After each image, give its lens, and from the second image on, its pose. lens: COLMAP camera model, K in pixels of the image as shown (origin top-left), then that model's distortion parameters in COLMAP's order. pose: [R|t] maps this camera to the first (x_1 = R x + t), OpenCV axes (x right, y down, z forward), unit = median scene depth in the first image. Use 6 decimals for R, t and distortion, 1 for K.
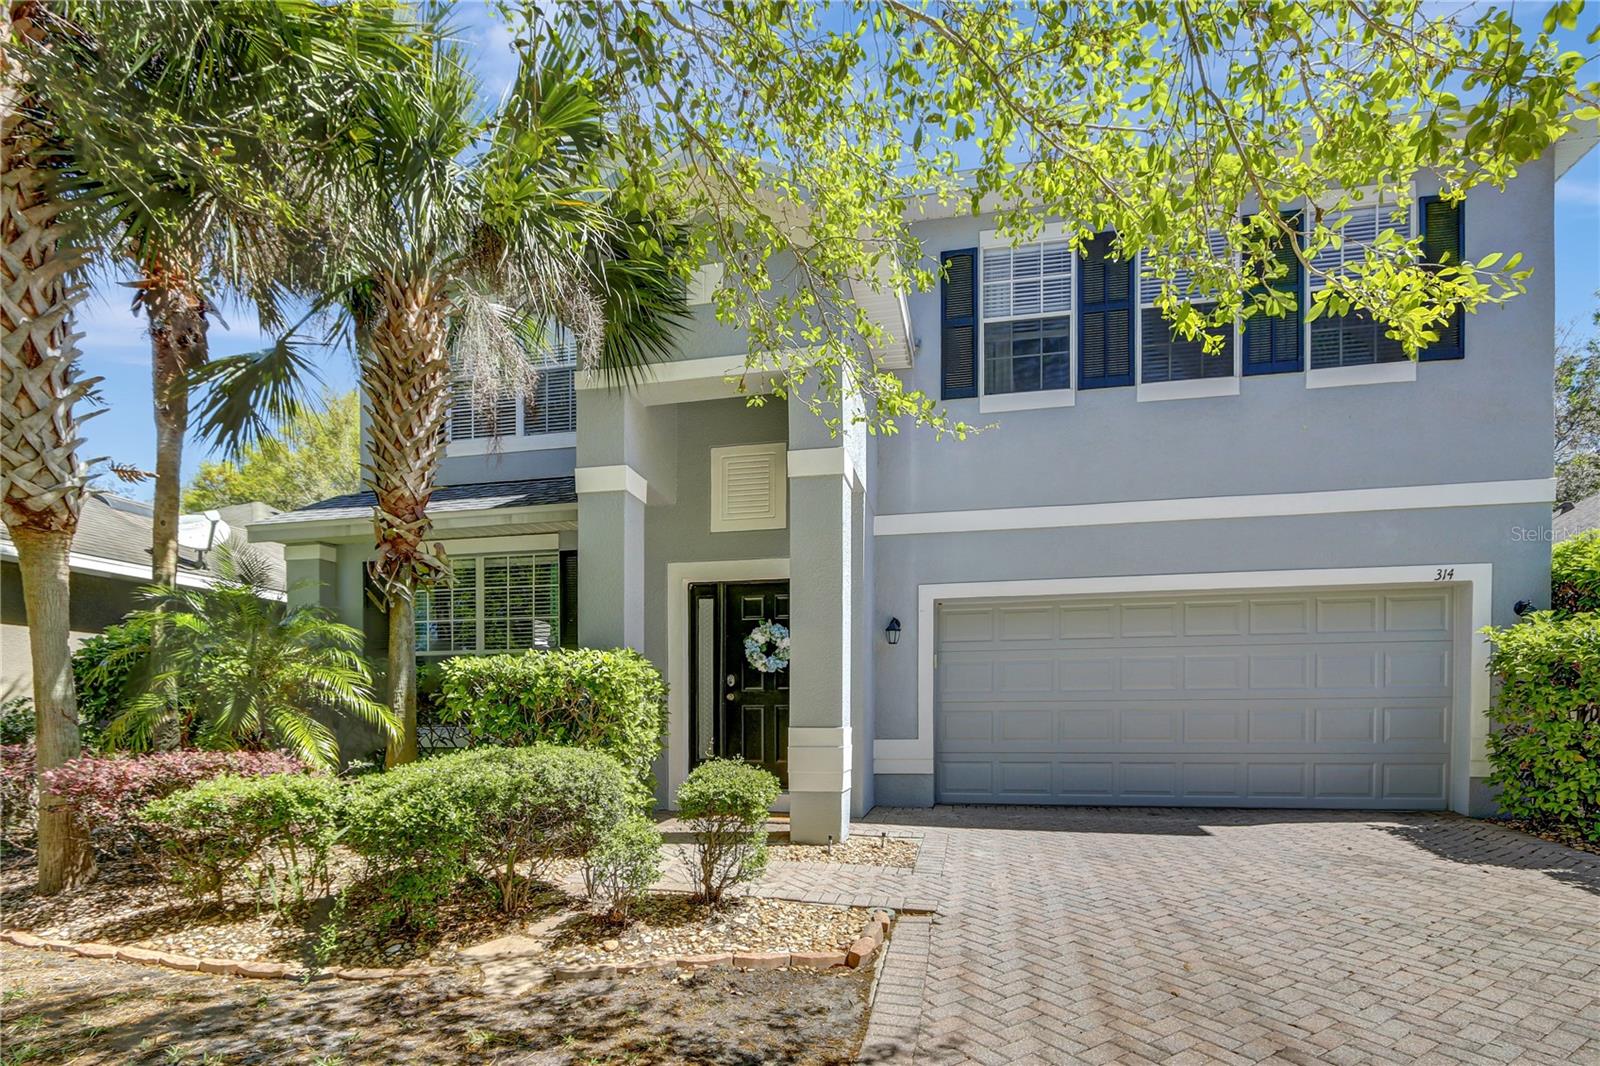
lens RADIAL K [[855.1, 0, 800.0], [0, 855.1, 533.0], [0, 0, 1]] dist [-0.009481, -0.000974]
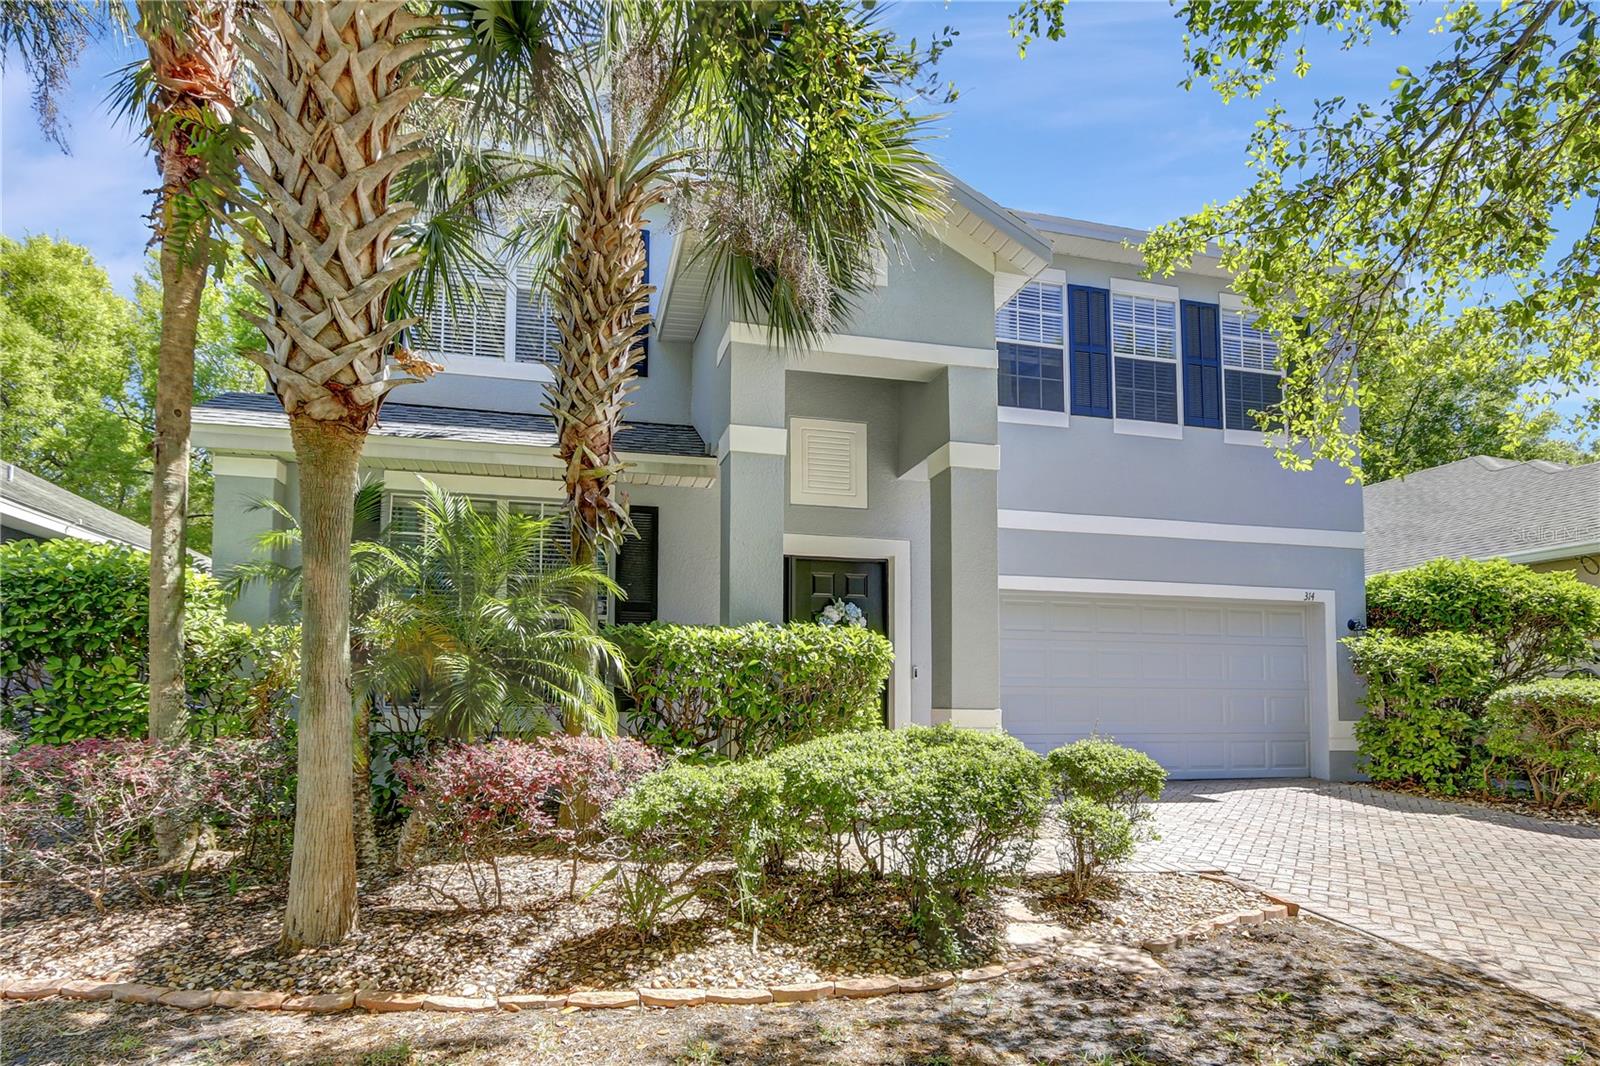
lens RADIAL K [[896.1, 0, 804.1], [0, 896.1, 419.0], [0, 0, 1]] dist [-0.008607, -0.000181]
pose [[0.885024, 0.149899, 0.440753, -0.639583], [-0.108251, 0.987056, -0.118330, 0.026839], [-0.452785, 0.057013, 0.889795, 0.092999]]
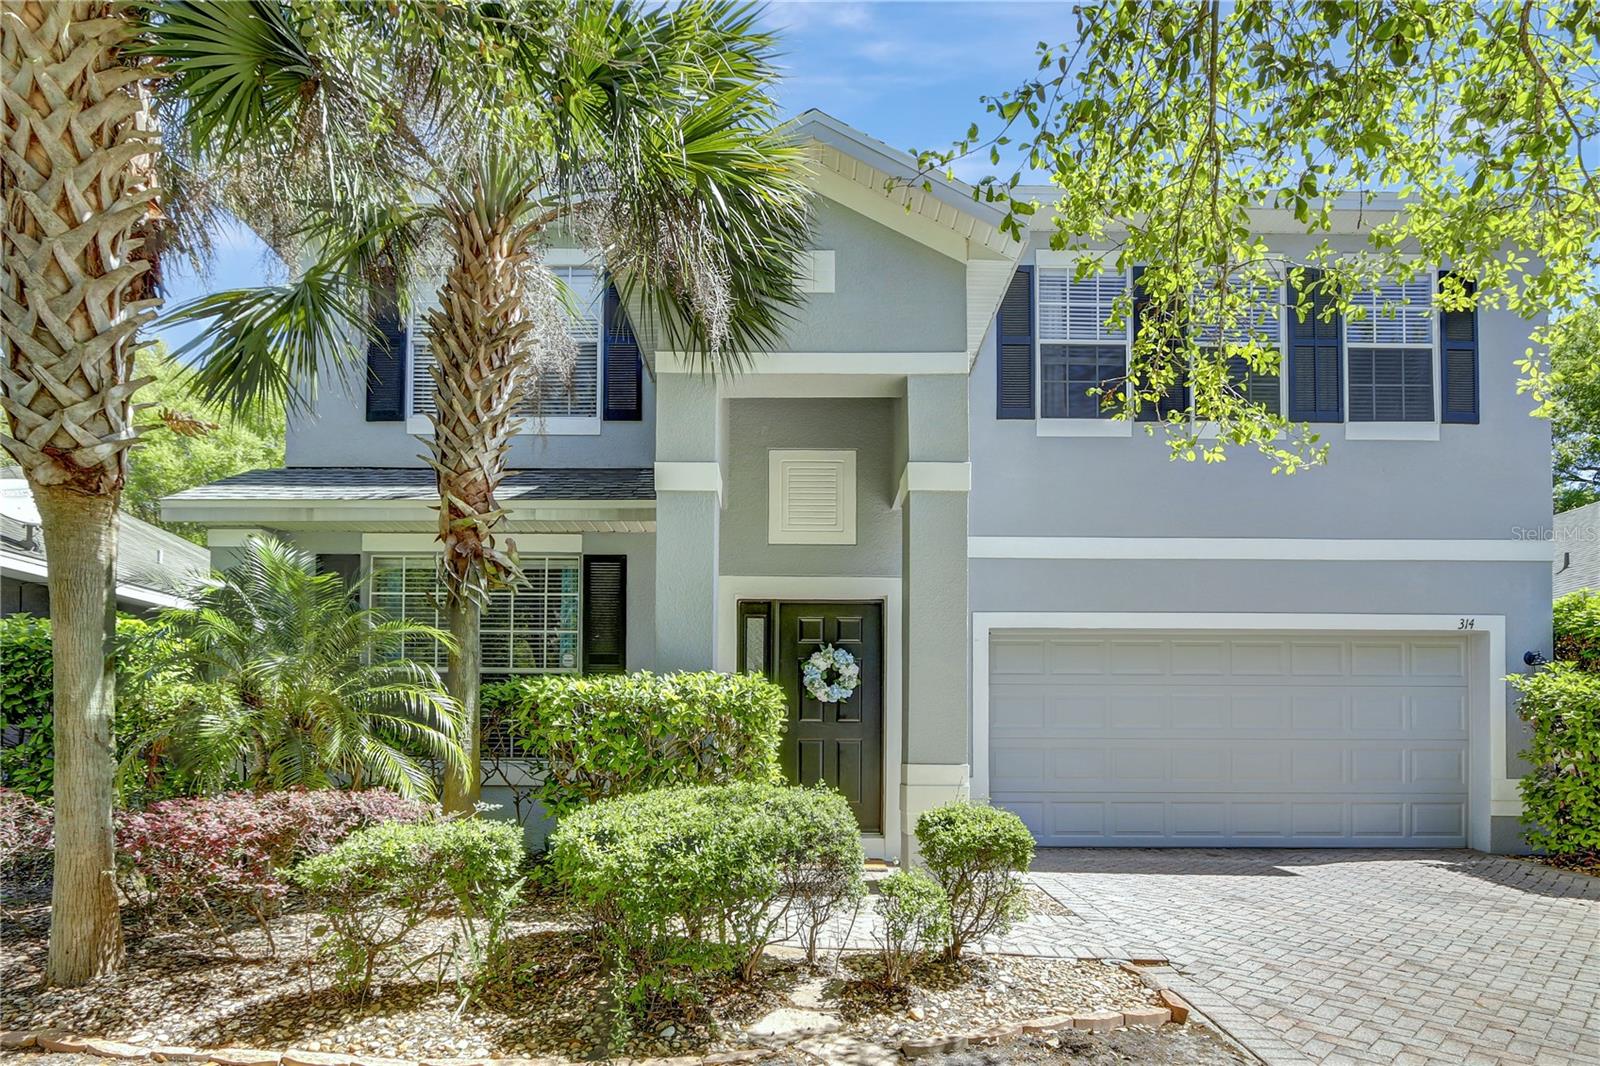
lens RADIAL K [[933.2, 0, 810.7], [0, 933.2, 515.5], [0, 0, 1]] dist [-0.010781, 0.000228]
pose [[0.974002, 0.065550, 0.216848, -0.319005], [-0.057526, 0.997413, -0.043116, 0.011001], [-0.219113, 0.029520, 0.975253, 0.041989]]
